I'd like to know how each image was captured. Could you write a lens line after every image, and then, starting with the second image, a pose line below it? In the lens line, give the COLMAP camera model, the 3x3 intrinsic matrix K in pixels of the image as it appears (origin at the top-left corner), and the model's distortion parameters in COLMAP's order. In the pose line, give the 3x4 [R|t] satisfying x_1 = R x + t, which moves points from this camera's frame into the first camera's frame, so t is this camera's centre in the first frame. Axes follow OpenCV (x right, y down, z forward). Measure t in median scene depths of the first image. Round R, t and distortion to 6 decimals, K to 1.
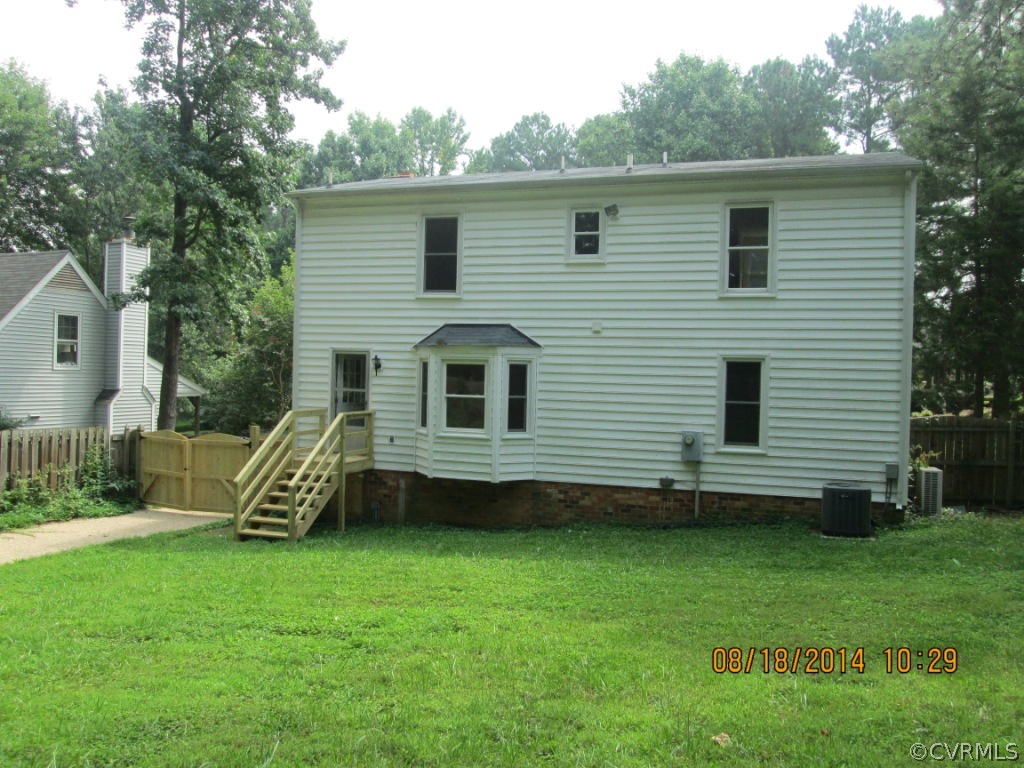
lens RADIAL K [[856.4, 0, 512.0], [0, 856.4, 384.0], [0, 0, 1]] dist [-0.041912, 0.014814]
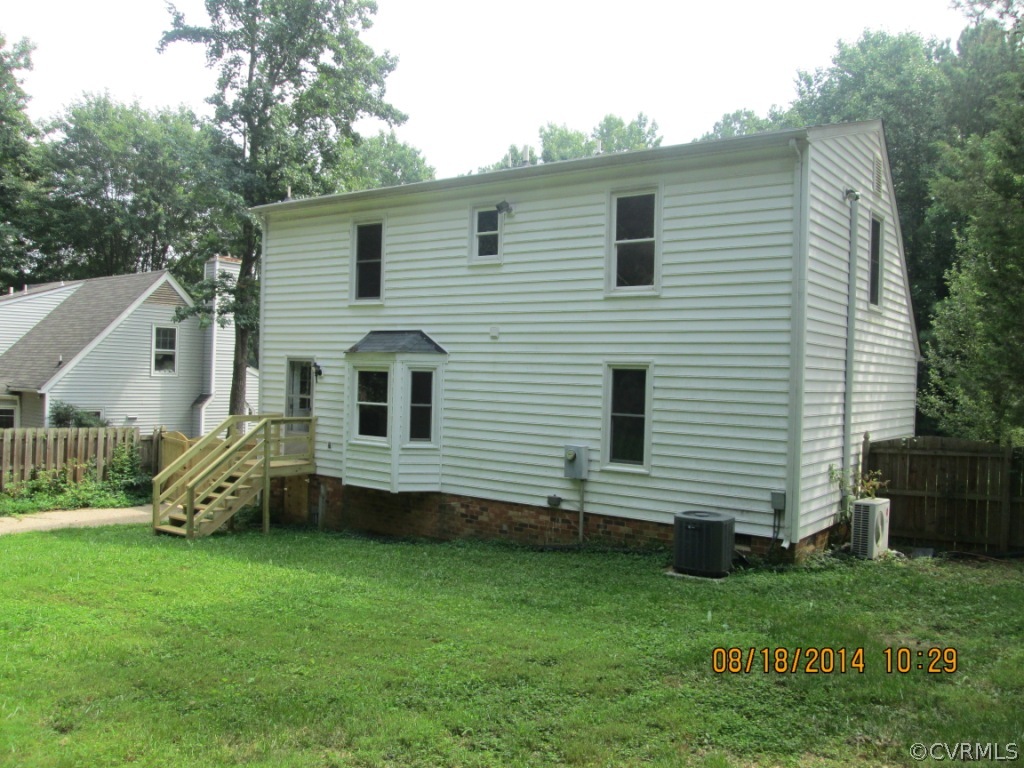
lens RADIAL K [[856.4, 0, 512.0], [0, 856.4, 384.0], [0, 0, 1]] dist [-0.041912, 0.014814]
pose [[0.952584, 0.007002, -0.304194, 0.394367], [-0.010431, 0.999899, -0.009647, -0.000699], [0.304096, 0.012362, 0.952561, 0.107576]]
